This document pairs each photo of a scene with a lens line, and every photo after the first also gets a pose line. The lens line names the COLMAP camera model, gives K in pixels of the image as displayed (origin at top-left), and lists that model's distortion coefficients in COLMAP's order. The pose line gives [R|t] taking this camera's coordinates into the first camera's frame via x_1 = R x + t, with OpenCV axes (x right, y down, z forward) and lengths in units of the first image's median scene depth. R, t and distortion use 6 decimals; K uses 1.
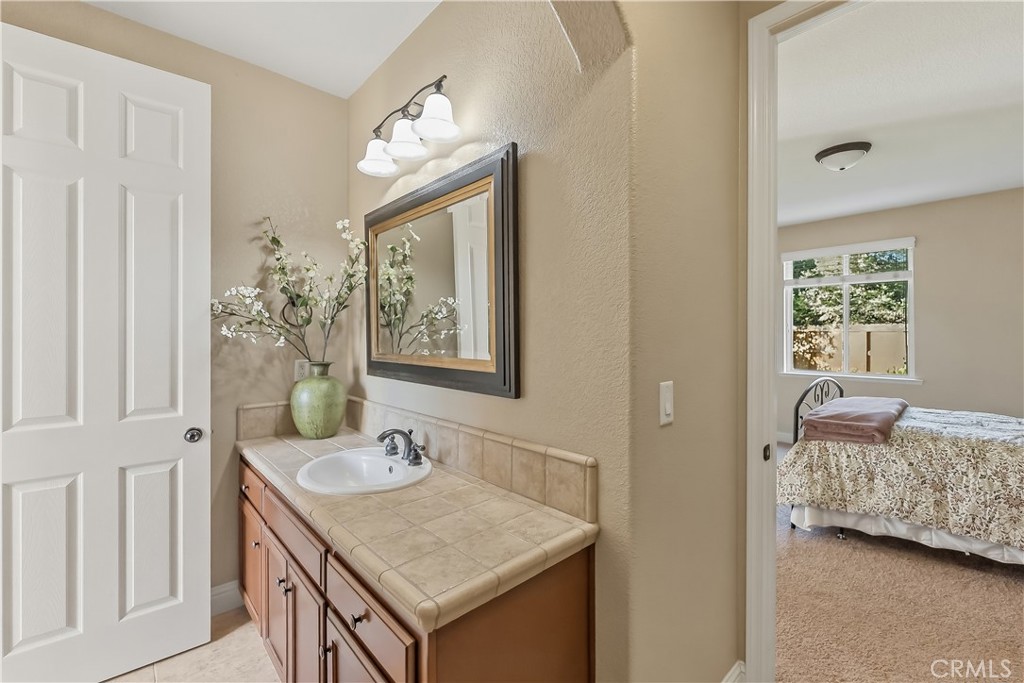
lens RADIAL K [[419.0, 0, 514.6], [0, 419.0, 337.7], [0, 0, 1]] dist [-0.000060, -0.001697]
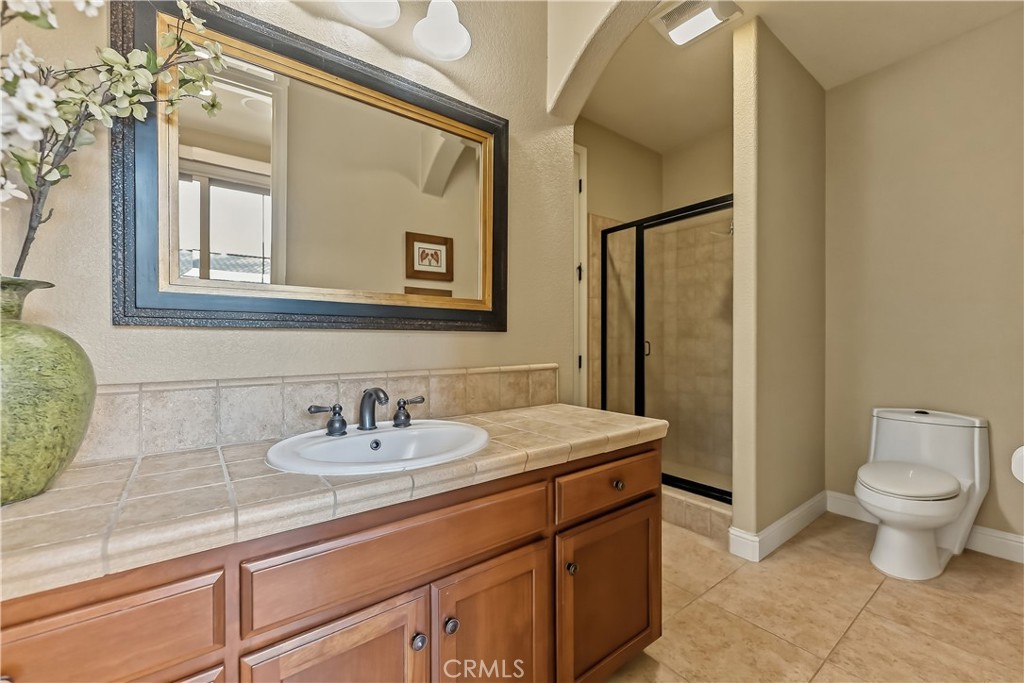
lens RADIAL K [[419.0, 0, 514.7], [0, 419.0, 341.7], [0, 0, 1]] dist [-0.000060, -0.001697]
pose [[0.091409, -0.005257, 0.995800, -1.166275], [0.000270, 0.999986, 0.005254, 0.161840], [-0.995813, -0.000212, 0.091409, 0.831604]]
